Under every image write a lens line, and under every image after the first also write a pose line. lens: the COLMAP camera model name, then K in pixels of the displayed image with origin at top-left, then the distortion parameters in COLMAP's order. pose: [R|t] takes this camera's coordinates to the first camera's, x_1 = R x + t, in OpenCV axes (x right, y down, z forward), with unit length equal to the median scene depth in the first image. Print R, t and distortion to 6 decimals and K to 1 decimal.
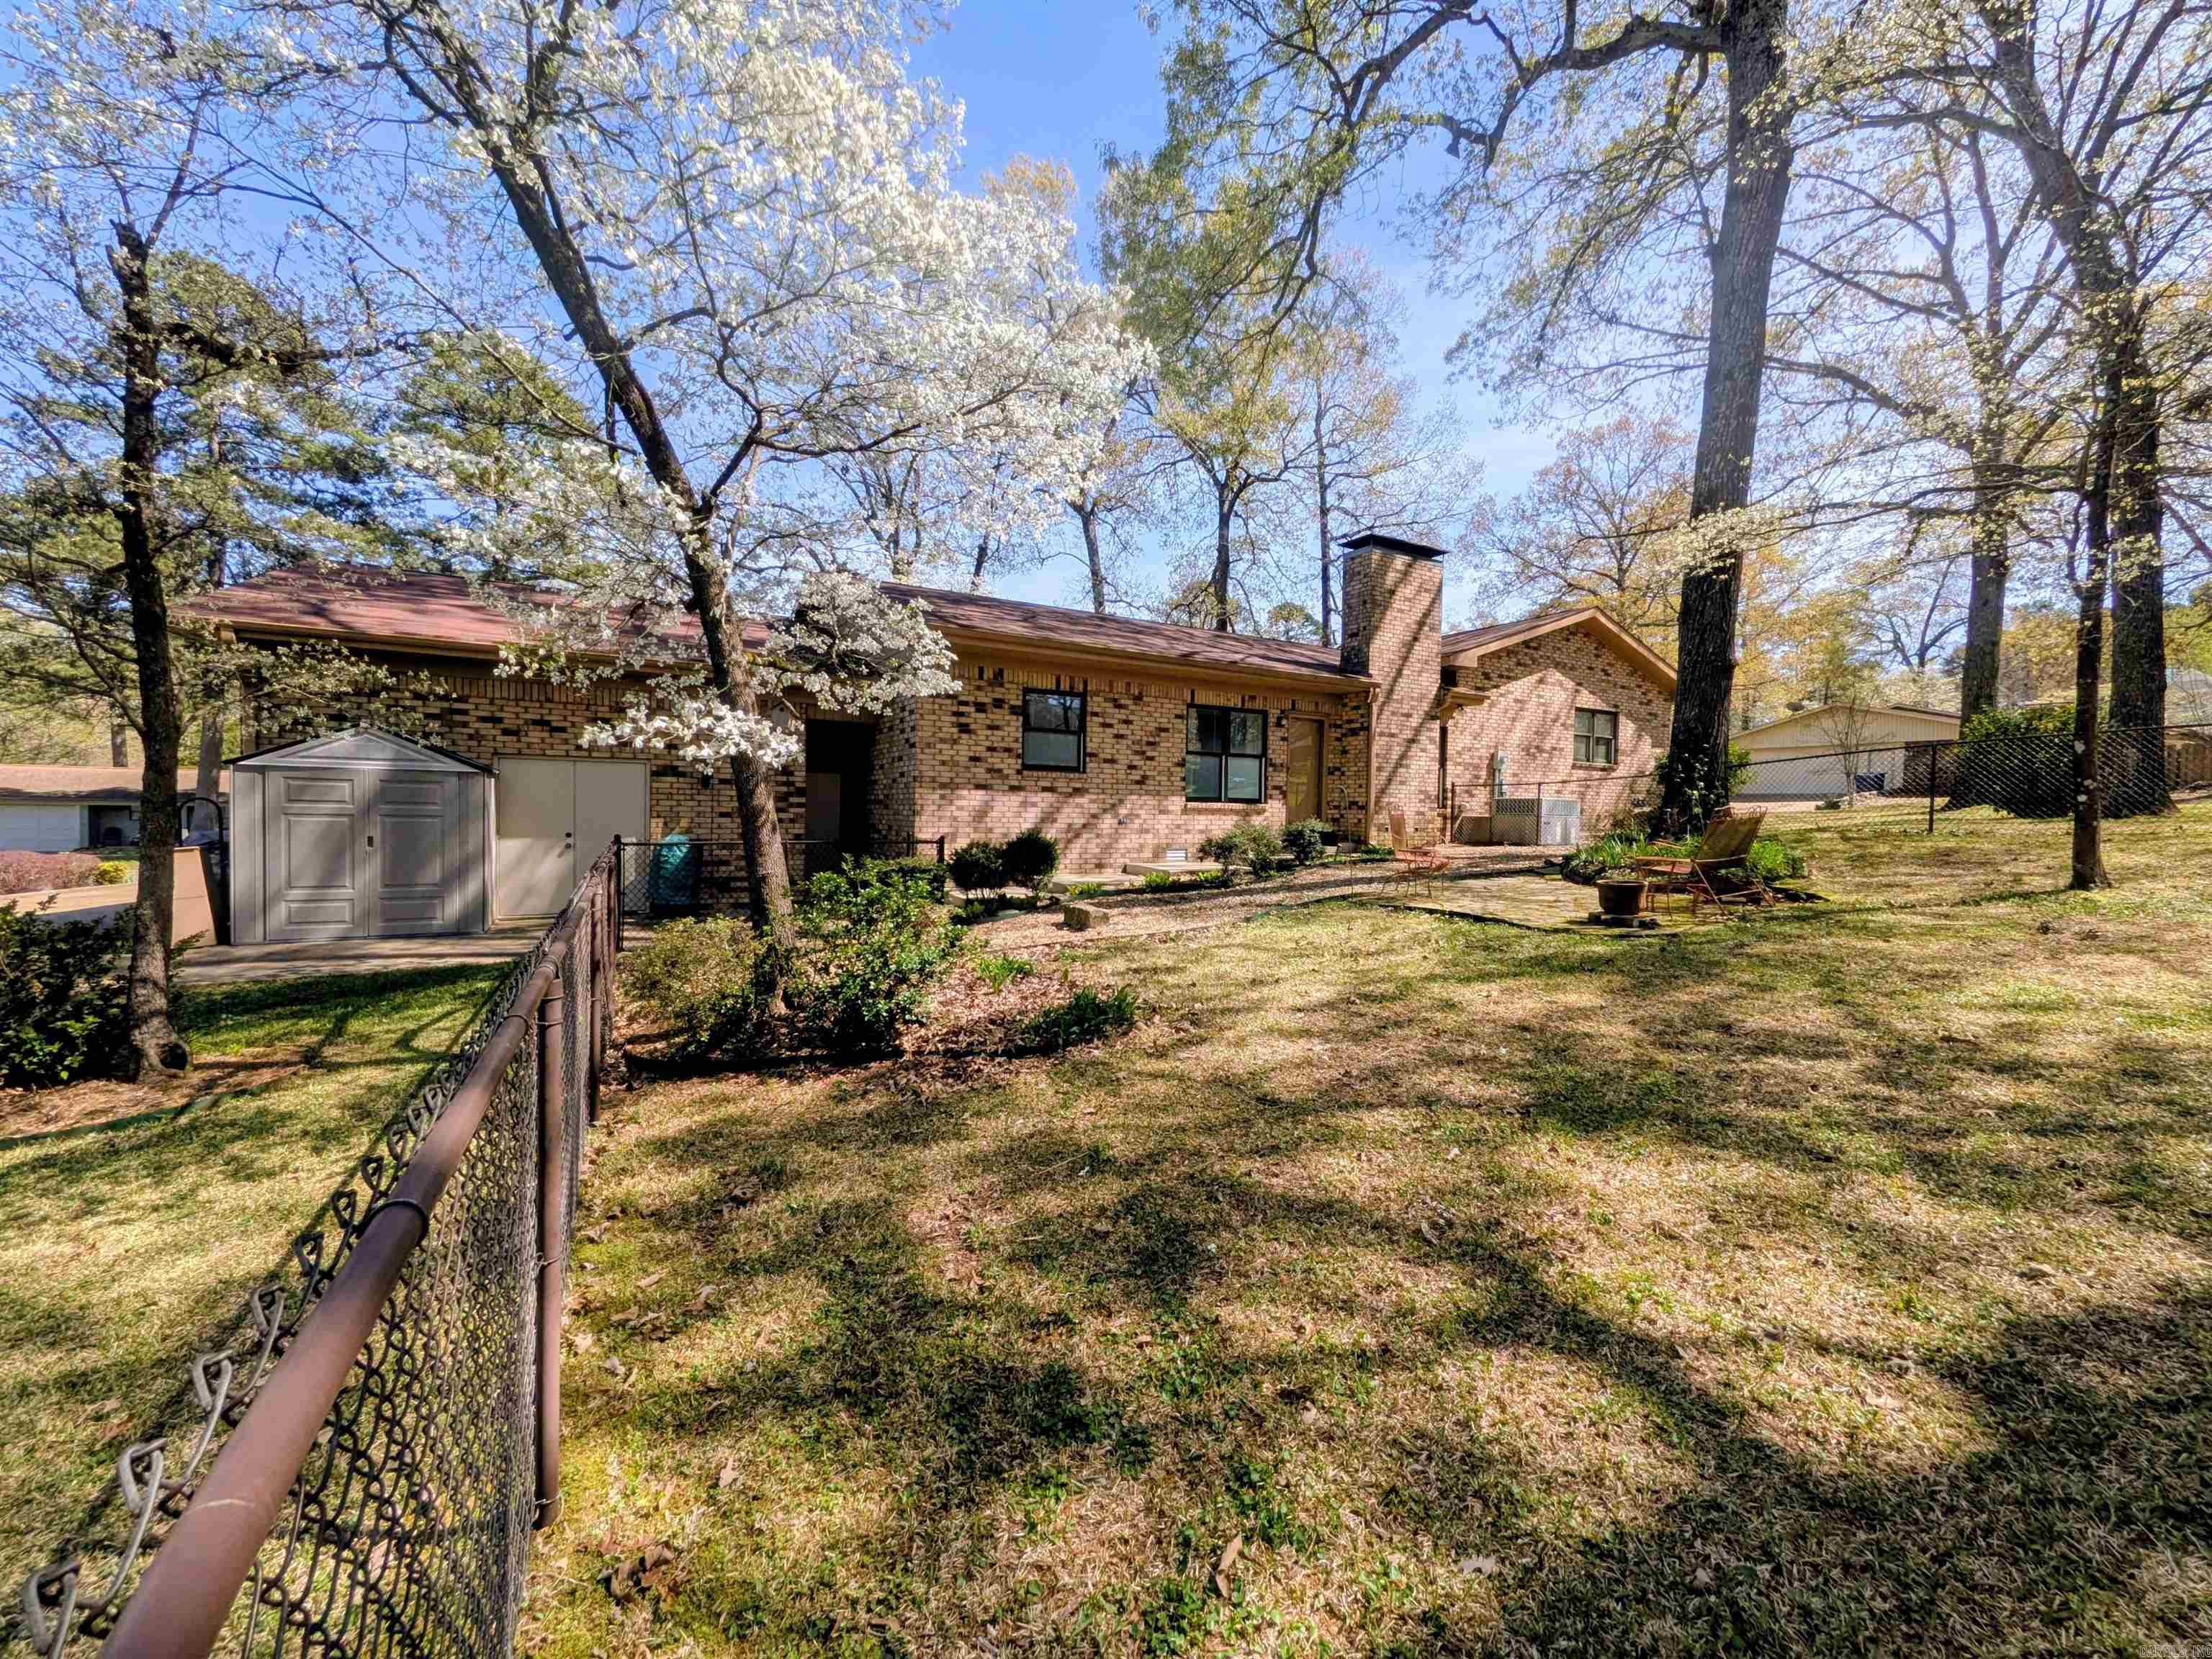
lens RADIAL K [[884.4, 0, 1060.2], [0, 884.4, 833.2], [0, 0, 1]] dist [0.006895, 0.000103]
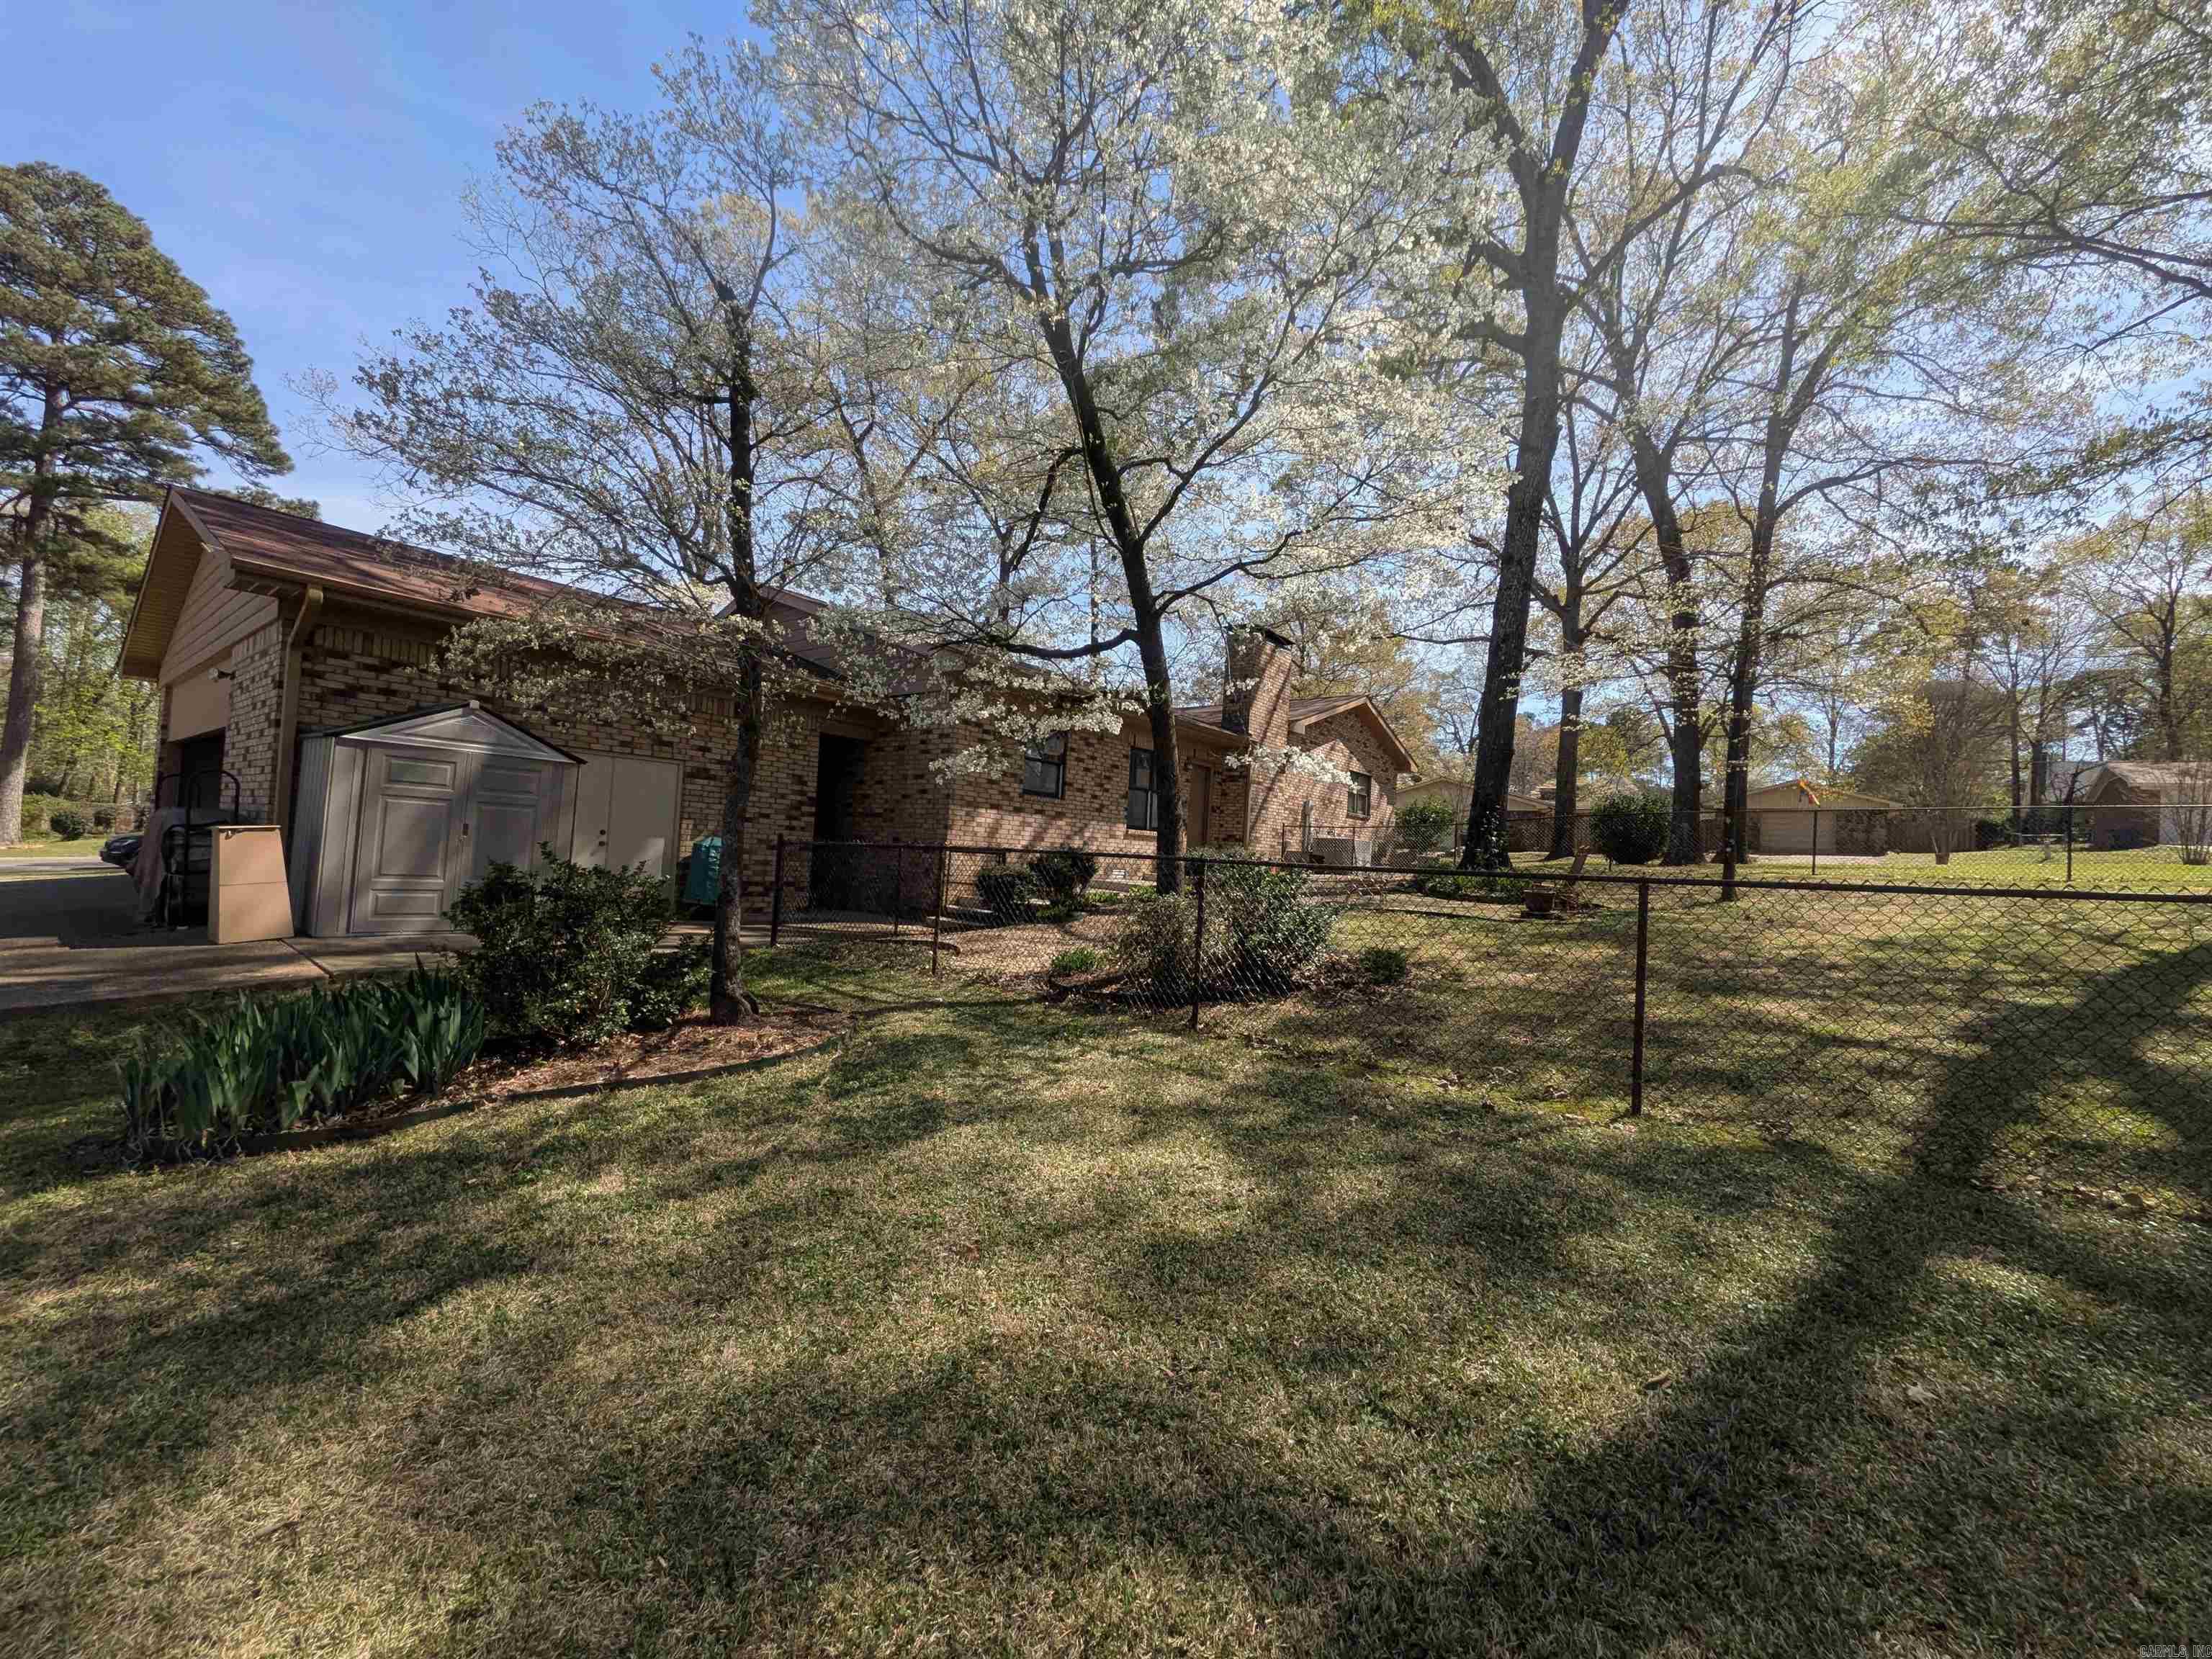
lens RADIAL K [[884.4, 0, 1060.2], [0, 884.4, 833.2], [0, 0, 1]] dist [0.006895, 0.000103]
pose [[0.932210, 0.045601, 0.359034, -0.362835], [-0.033592, 0.998650, -0.039619, 0.020327], [-0.360356, 0.024873, 0.932483, -0.069344]]
